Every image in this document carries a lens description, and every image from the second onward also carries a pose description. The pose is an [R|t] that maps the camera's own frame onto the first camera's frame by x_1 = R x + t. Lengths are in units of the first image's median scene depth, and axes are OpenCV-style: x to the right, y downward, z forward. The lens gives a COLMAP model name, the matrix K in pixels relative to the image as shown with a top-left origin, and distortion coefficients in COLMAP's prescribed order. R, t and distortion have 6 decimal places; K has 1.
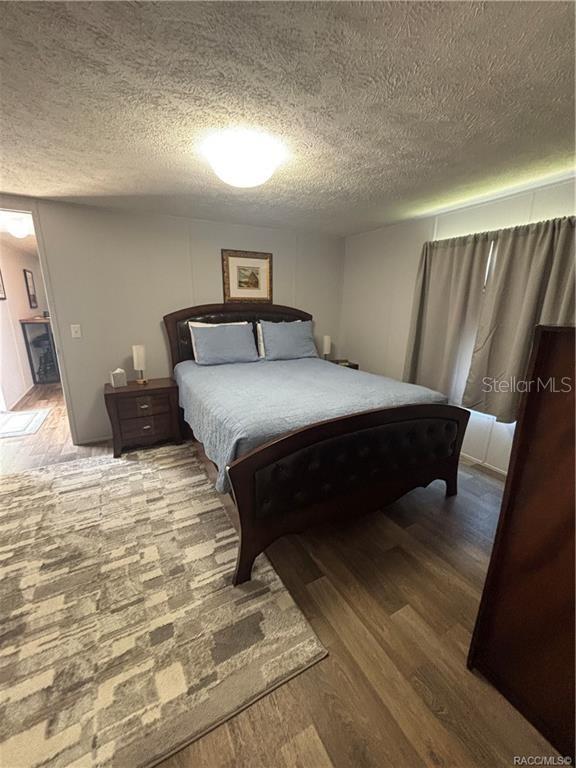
lens RADIAL K [[307.9, 0, 281.7], [0, 307.9, 388.3], [0, 0, 1]] dist [0.002665, -0.000408]
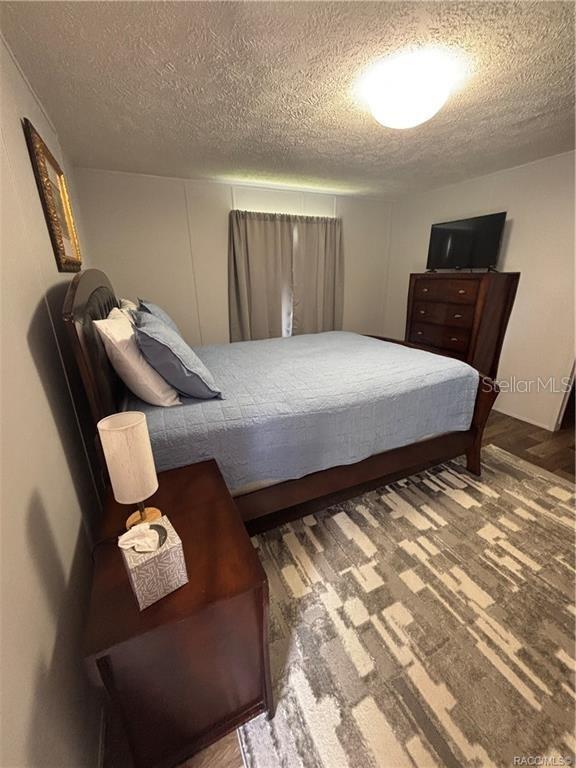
lens RADIAL K [[307.9, 0, 290.6], [0, 307.9, 386.0], [0, 0, 1]] dist [0.002665, -0.000408]
pose [[0.049525, -0.351361, 0.934929, -0.946184], [0.277563, 0.904046, 0.325052, -0.285339], [-0.959430, 0.243404, 0.142298, 1.069140]]
